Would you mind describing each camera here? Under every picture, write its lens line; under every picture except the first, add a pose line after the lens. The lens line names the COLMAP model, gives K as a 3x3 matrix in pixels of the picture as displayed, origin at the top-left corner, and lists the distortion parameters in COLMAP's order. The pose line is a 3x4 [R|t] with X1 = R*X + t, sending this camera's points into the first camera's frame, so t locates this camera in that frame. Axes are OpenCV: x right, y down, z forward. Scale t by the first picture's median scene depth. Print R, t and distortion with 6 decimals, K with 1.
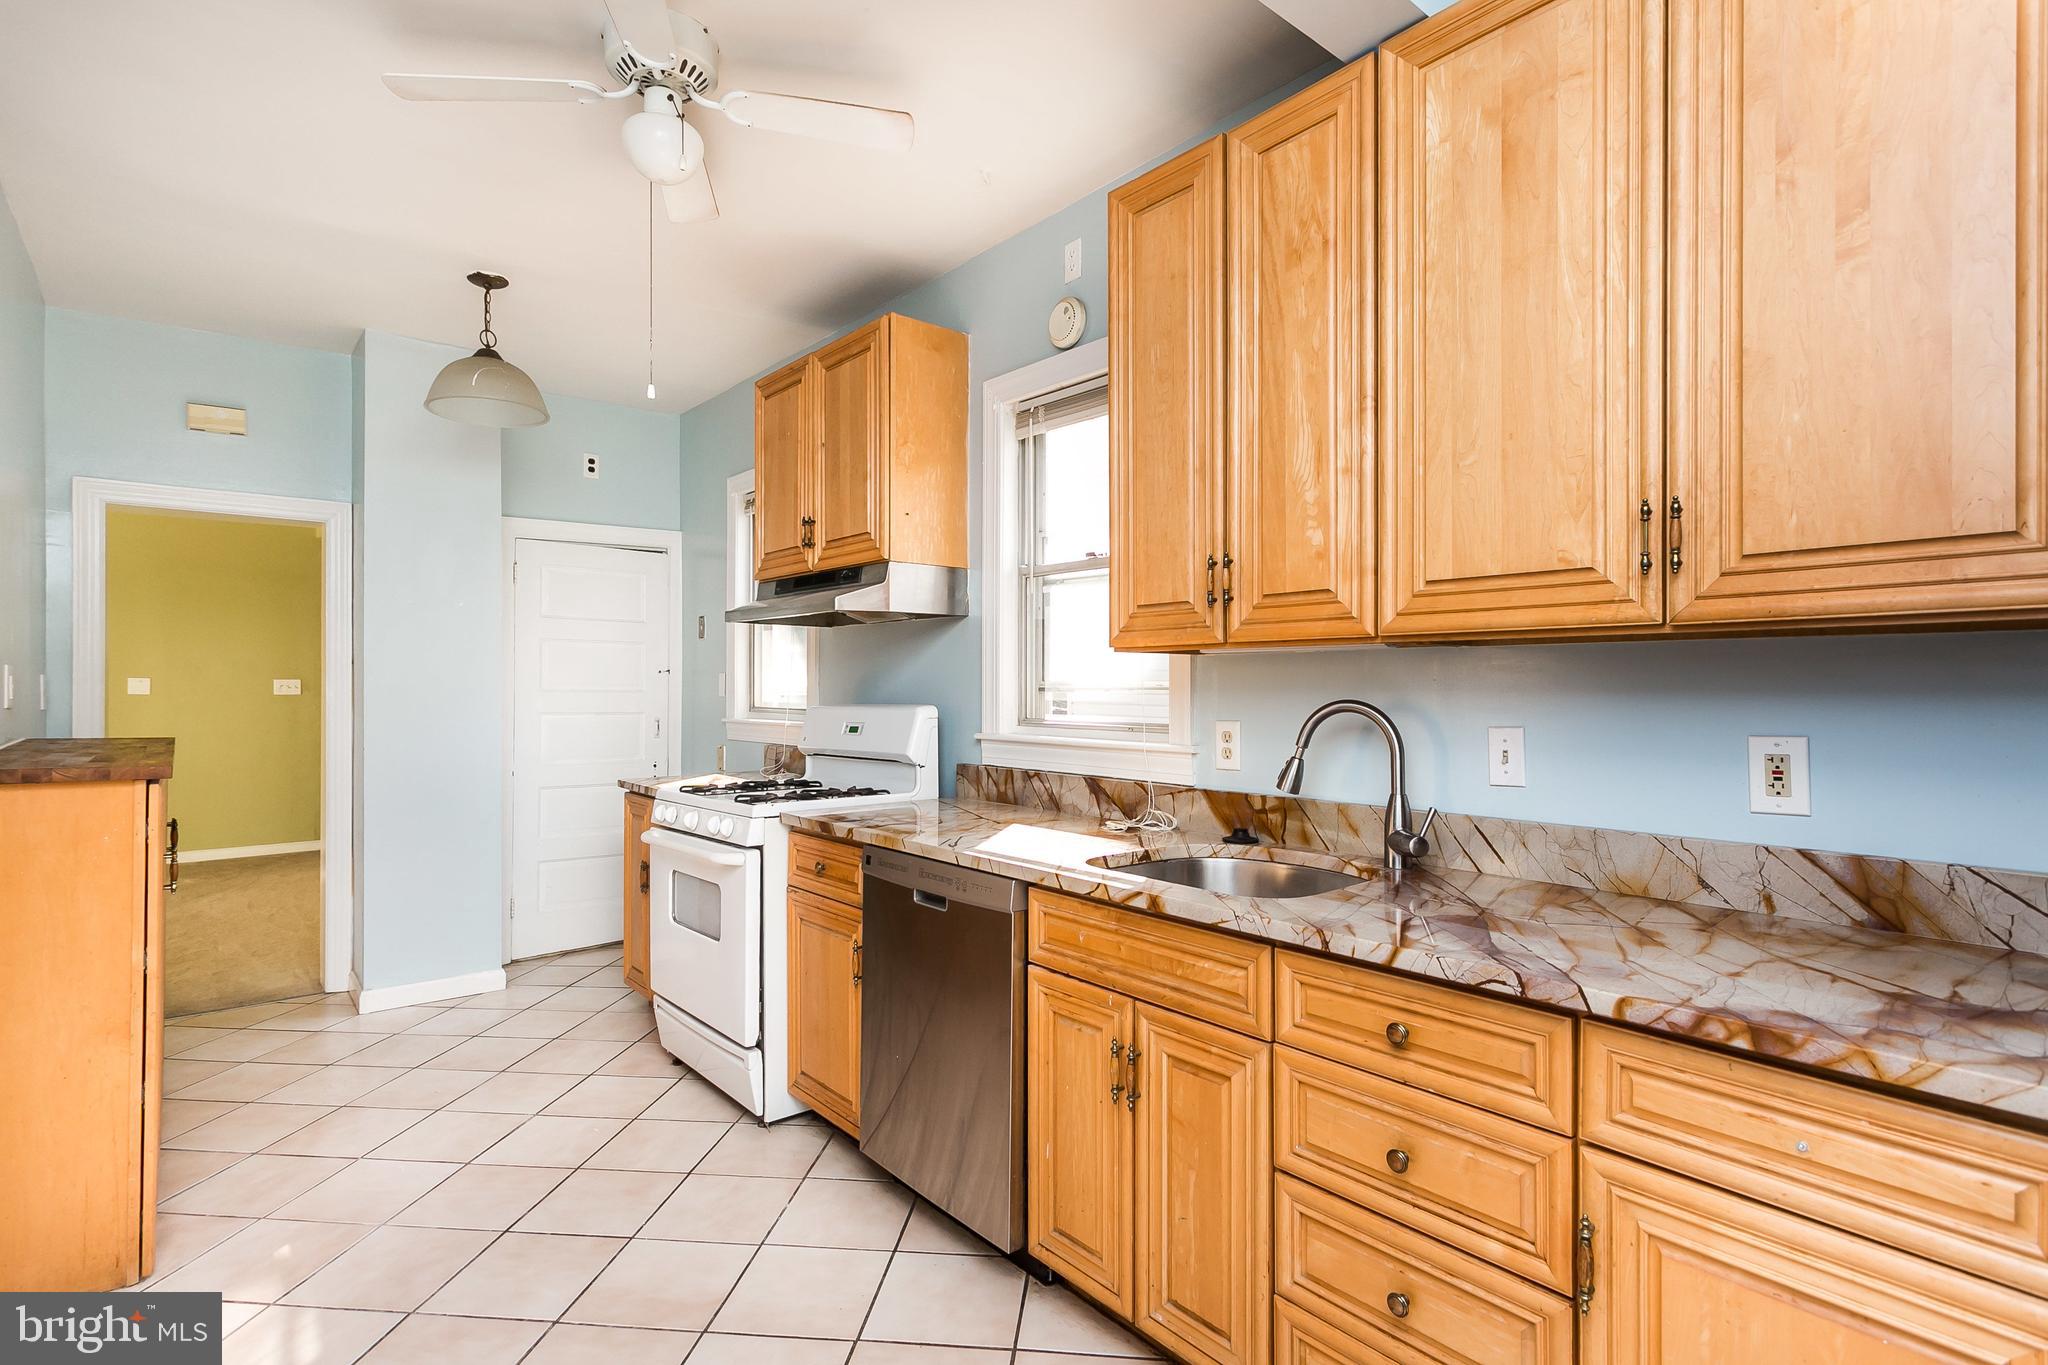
lens RADIAL K [[987.4, 0, 1005.4], [0, 987.4, 683.2], [0, 0, 1]] dist [0.007402, 0.001490]
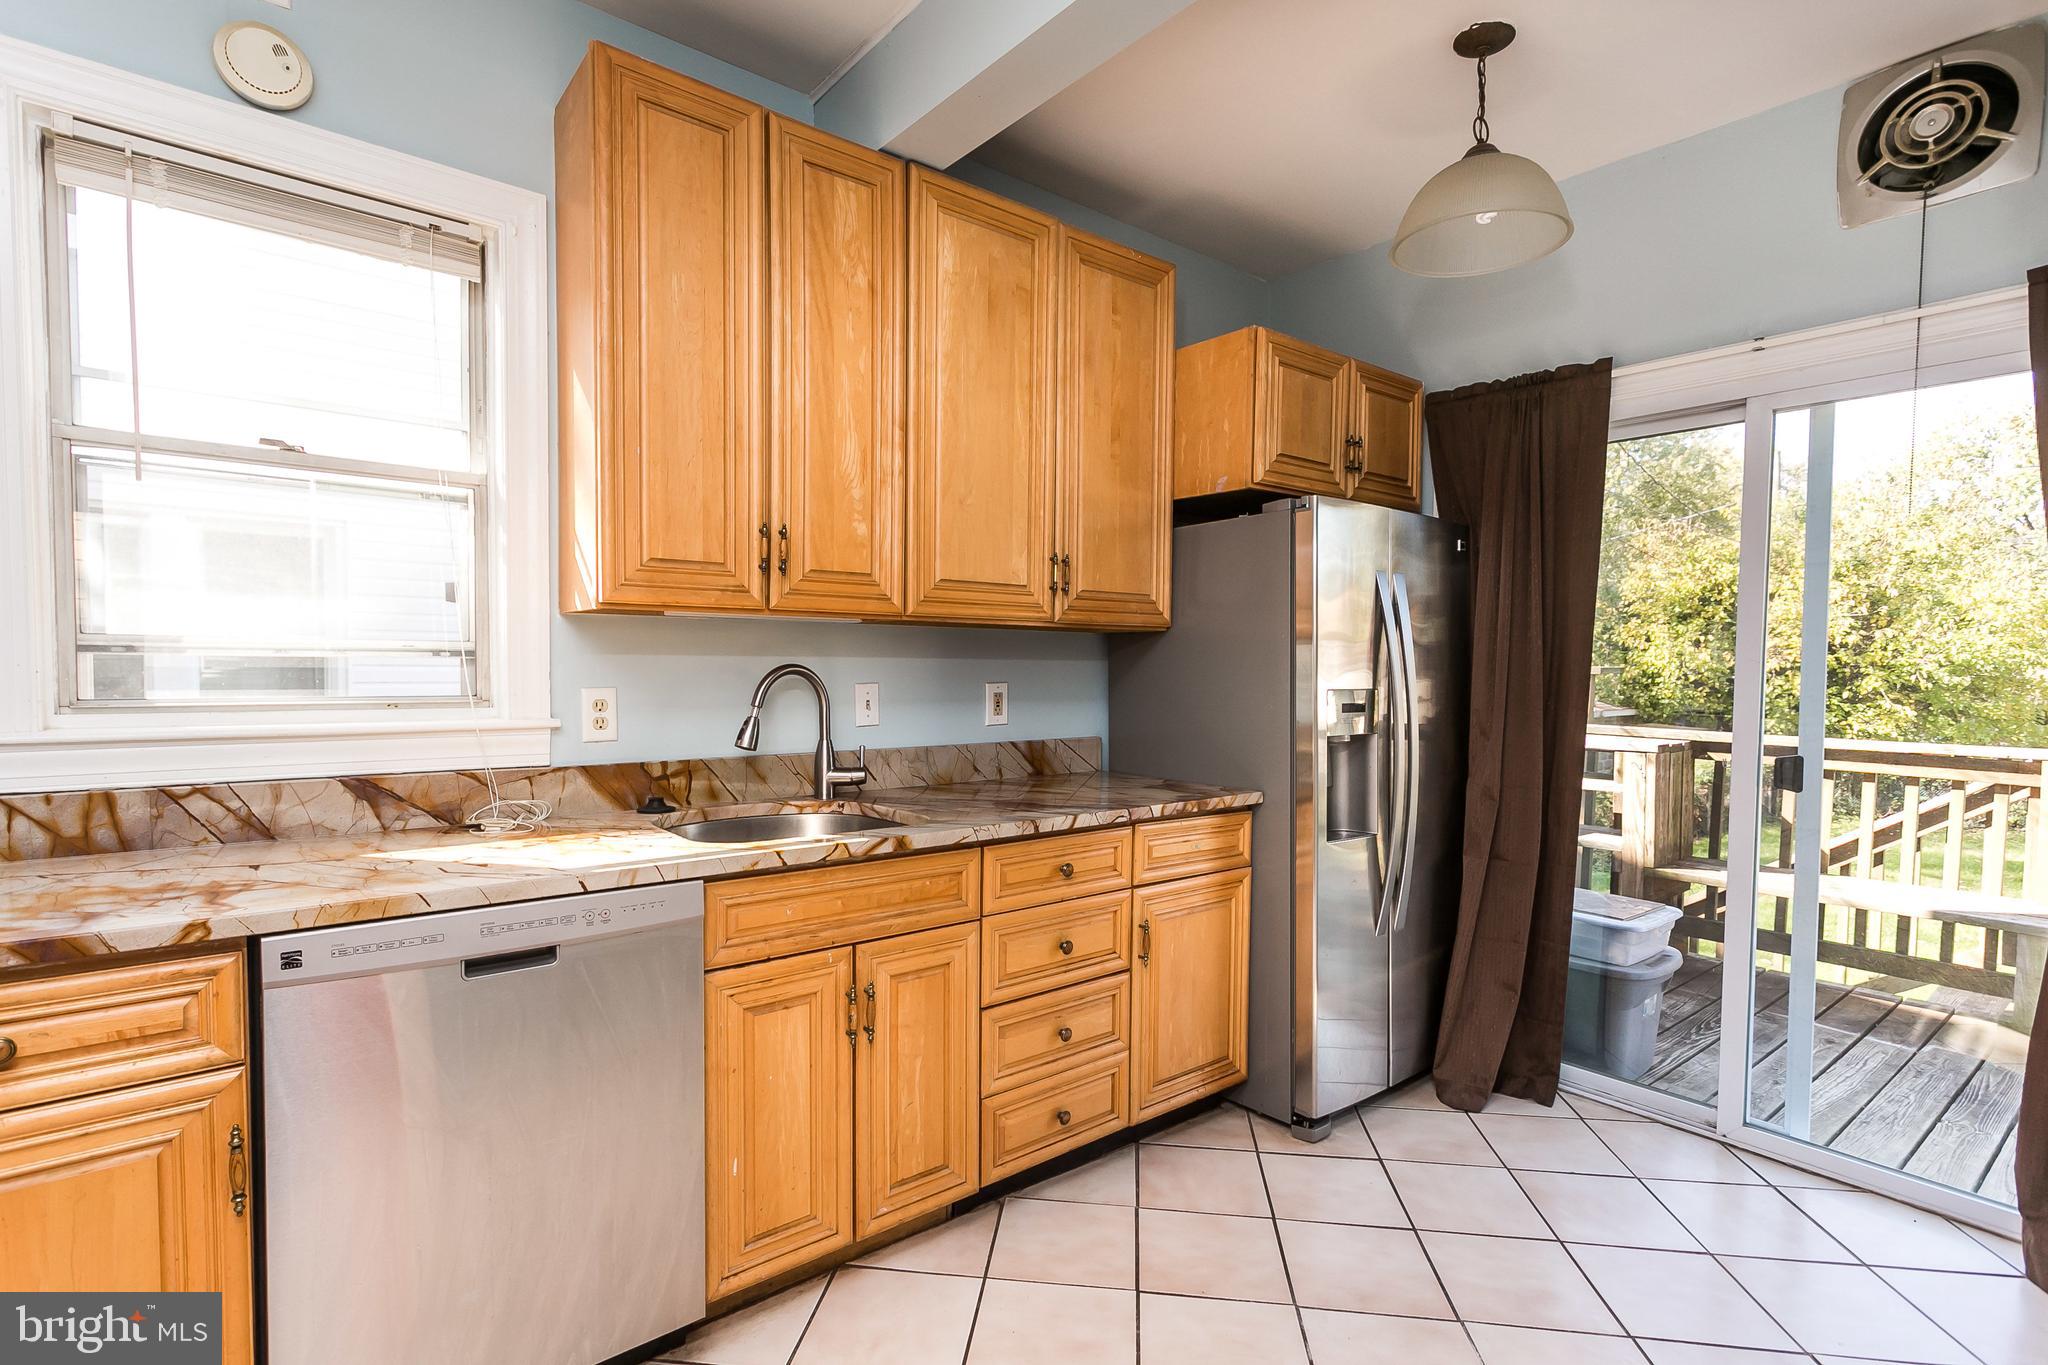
lens RADIAL K [[987.4, 0, 1013.7], [0, 987.4, 695.9], [0, 0, 1]] dist [0.007402, 0.001490]
pose [[0.027285, -0.033731, 0.999058, -0.876665], [-0.012094, 0.999346, 0.034071, 0.012329], [-0.999555, -0.013012, 0.026860, 0.763910]]
